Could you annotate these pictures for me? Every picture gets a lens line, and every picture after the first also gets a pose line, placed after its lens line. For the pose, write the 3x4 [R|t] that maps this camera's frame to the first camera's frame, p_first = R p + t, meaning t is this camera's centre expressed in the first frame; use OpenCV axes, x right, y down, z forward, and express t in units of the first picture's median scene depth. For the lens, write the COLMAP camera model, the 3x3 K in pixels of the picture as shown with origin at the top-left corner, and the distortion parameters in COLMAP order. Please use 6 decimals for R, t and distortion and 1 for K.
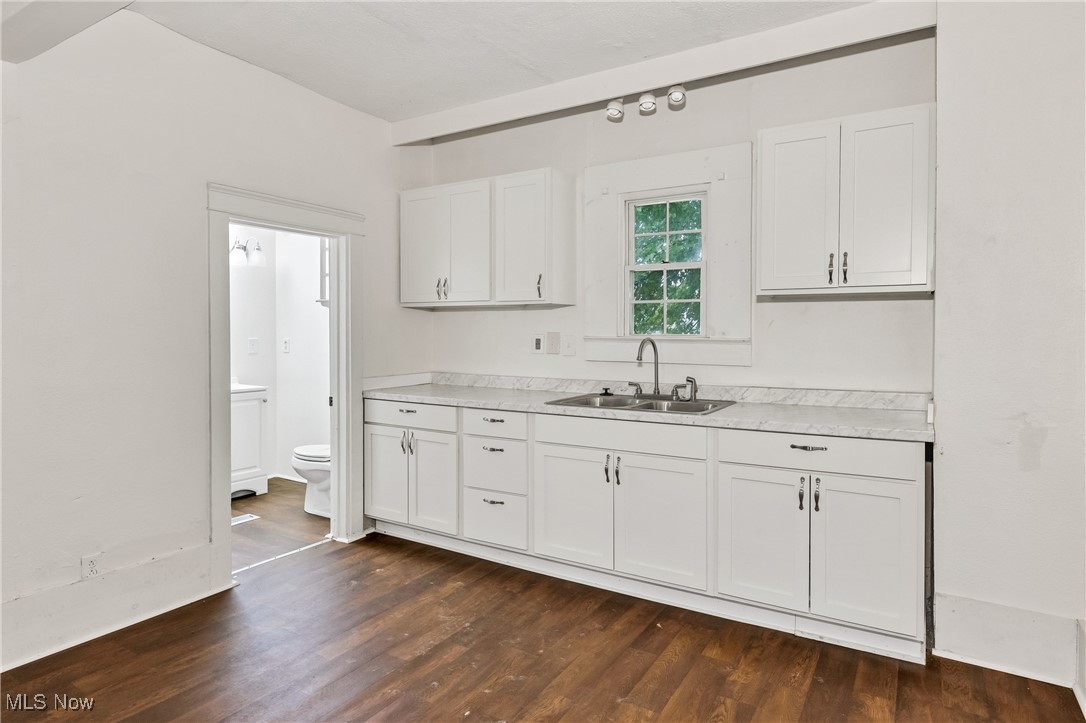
lens RADIAL K [[614.5, 0, 539.8], [0, 614.5, 340.8], [0, 0, 1]] dist [-0.003617, 0.000570]
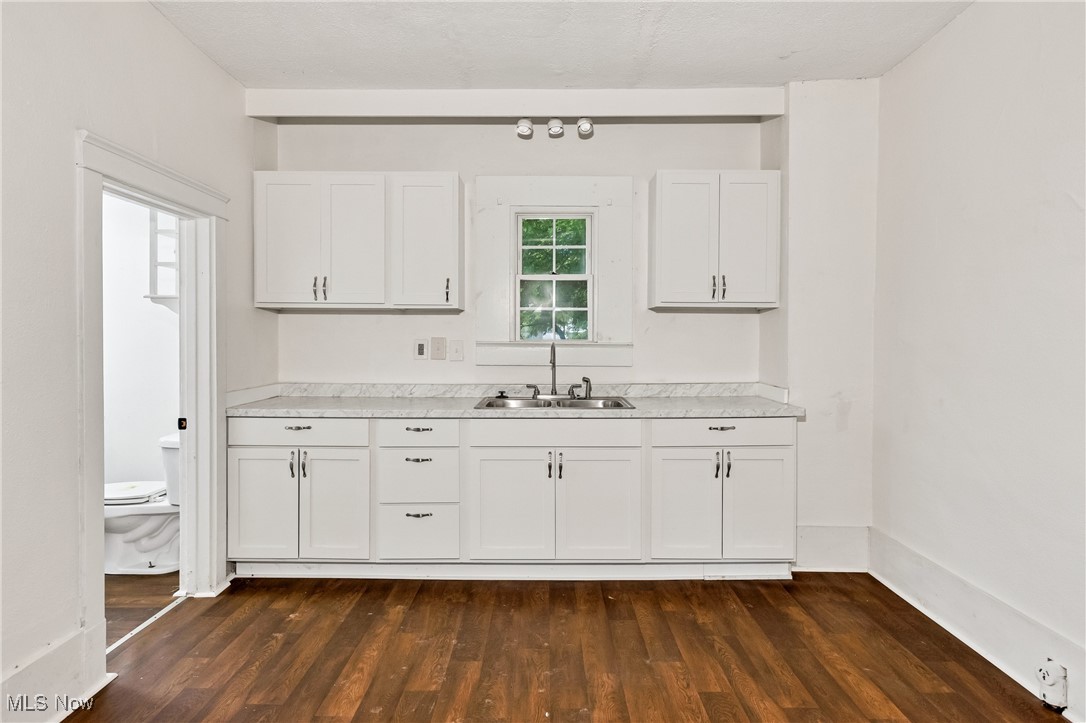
lens RADIAL K [[614.5, 0, 539.8], [0, 614.5, 340.8], [0, 0, 1]] dist [-0.003617, 0.000570]
pose [[0.848779, -0.001799, 0.528745, -0.417268], [0.006579, 0.999953, -0.007157, -0.000160], [-0.528707, 0.009553, 0.848751, 0.090027]]
